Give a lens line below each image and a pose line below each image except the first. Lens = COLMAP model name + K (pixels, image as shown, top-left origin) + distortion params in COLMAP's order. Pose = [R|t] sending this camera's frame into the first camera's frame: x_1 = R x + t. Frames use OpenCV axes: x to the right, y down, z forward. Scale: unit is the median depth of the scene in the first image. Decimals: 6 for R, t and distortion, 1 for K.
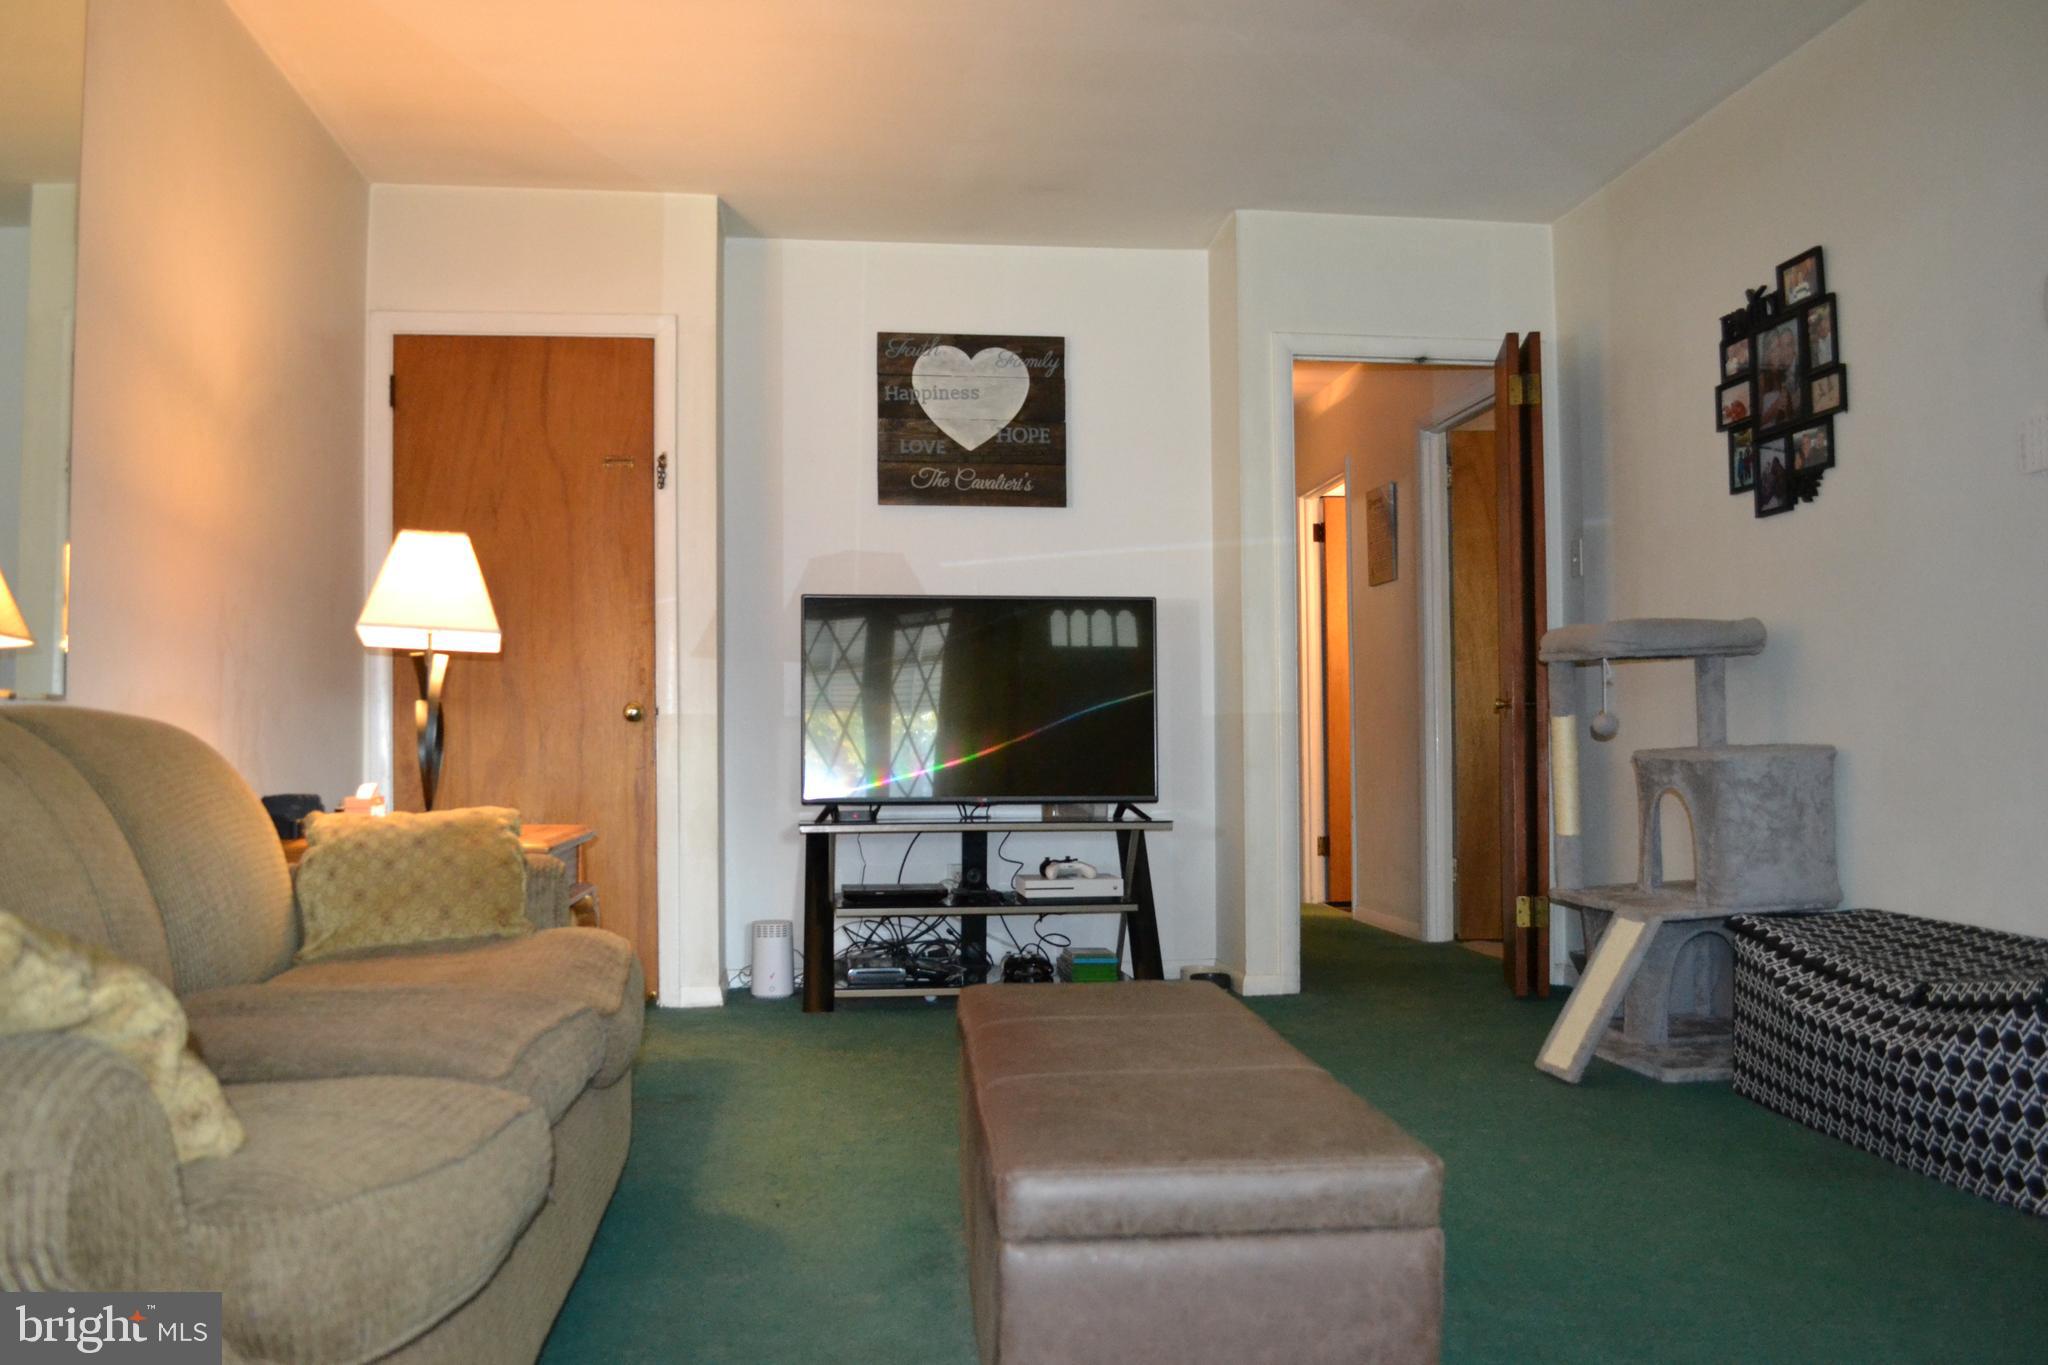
lens RADIAL K [[1679.2, 0, 1024.0], [0, 1679.2, 682.5], [0, 0, 1]] dist [-0.071294, -0.001084]
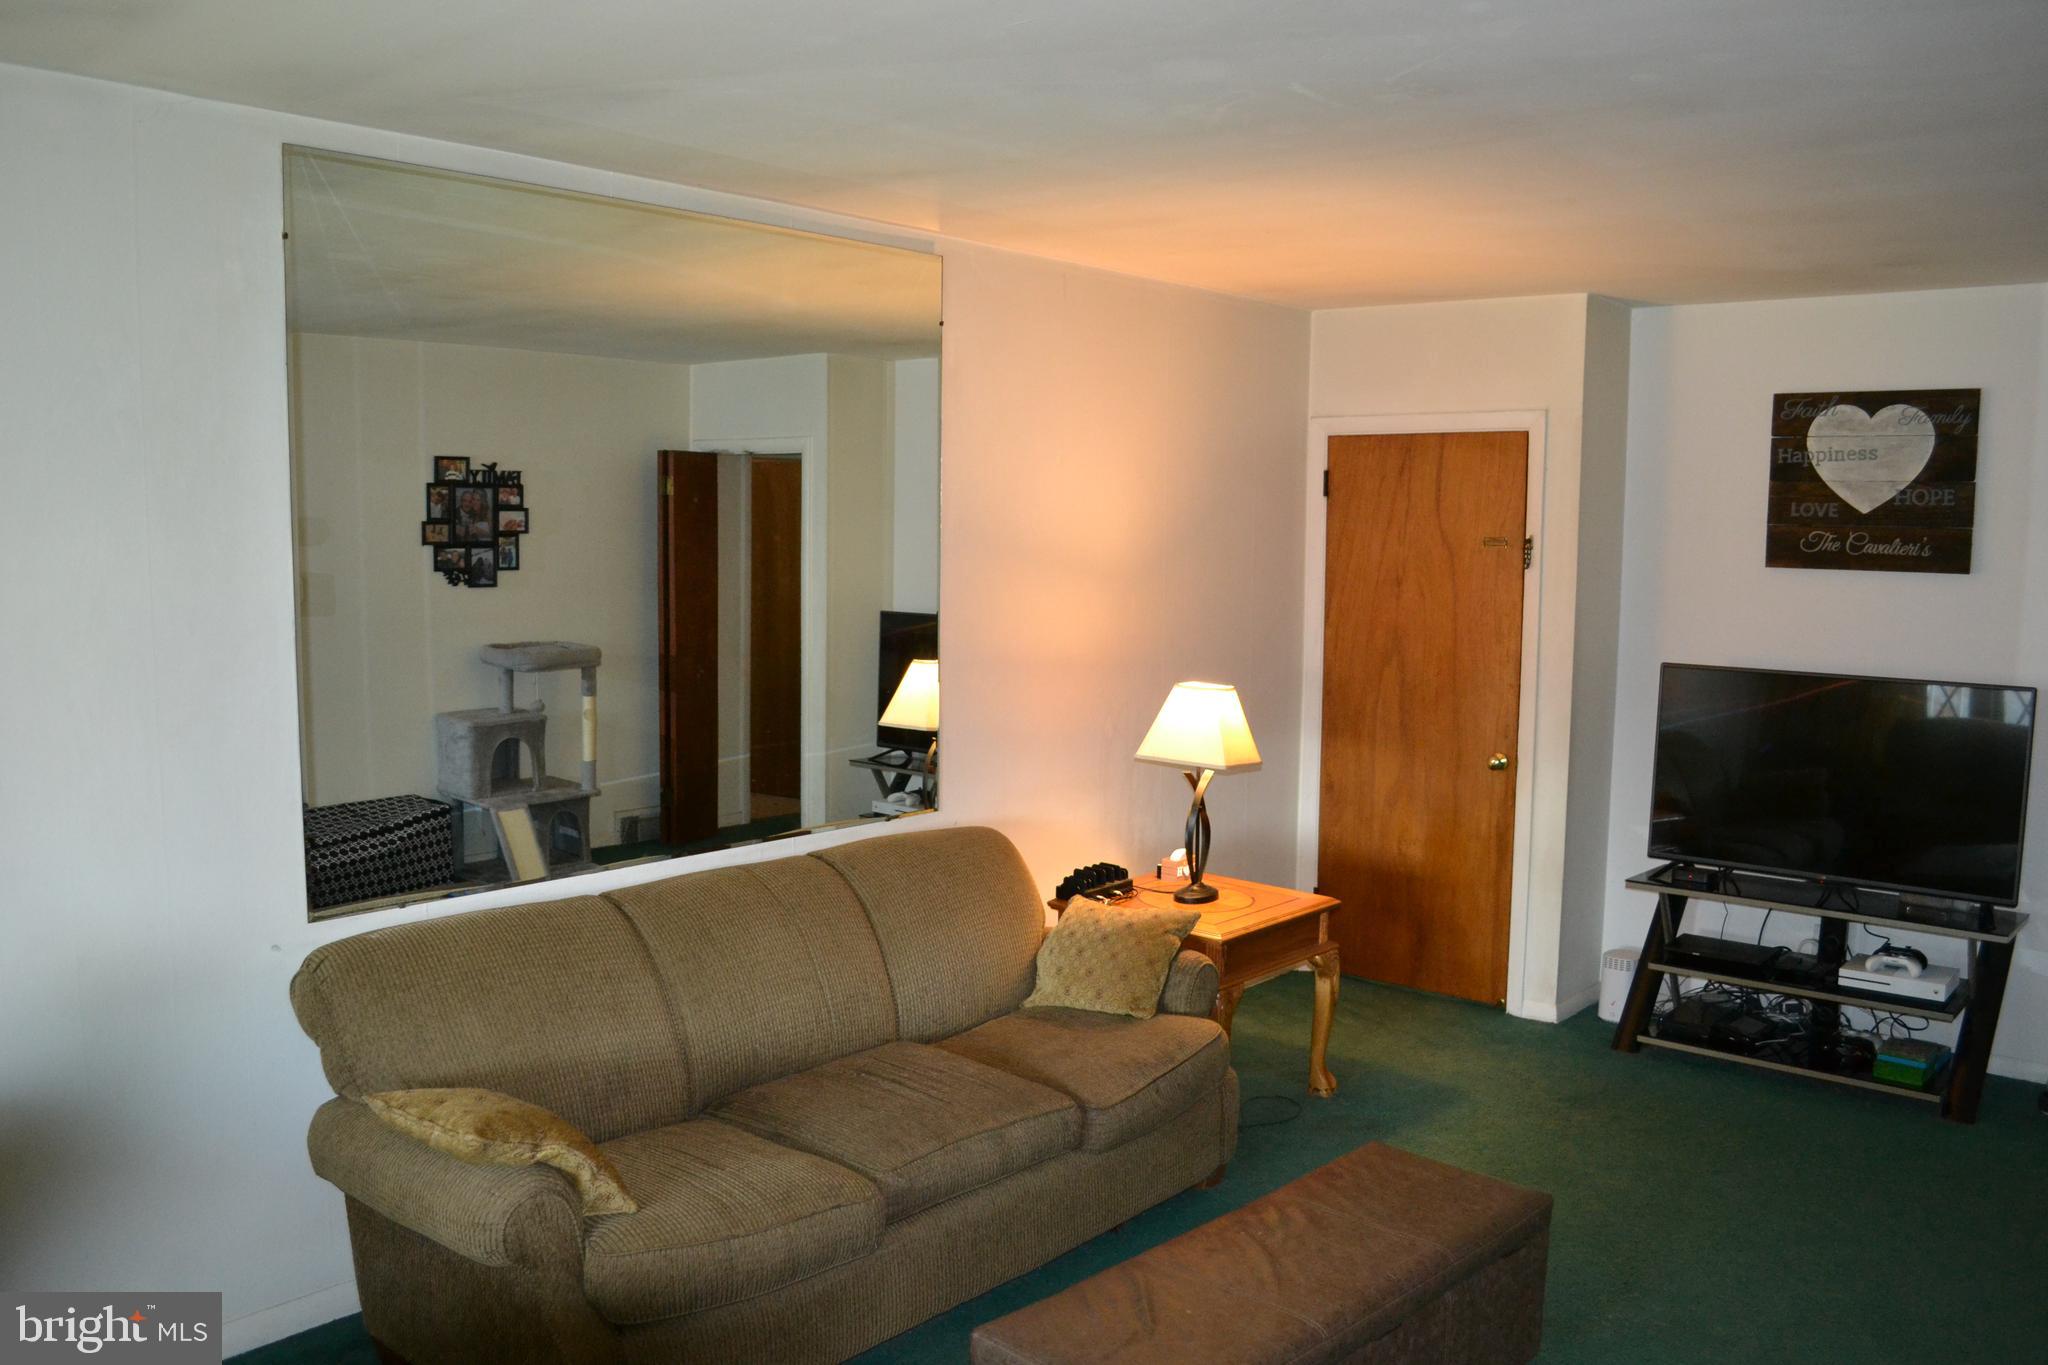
lens RADIAL K [[1679.2, 0, 1024.0], [0, 1679.2, 682.5], [0, 0, 1]] dist [-0.071294, -0.001084]
pose [[0.675714, 0.085244, -0.732219, 0.347427], [0.011261, 0.991982, 0.125877, -0.167338], [0.737078, -0.093302, 0.669336, -0.009111]]
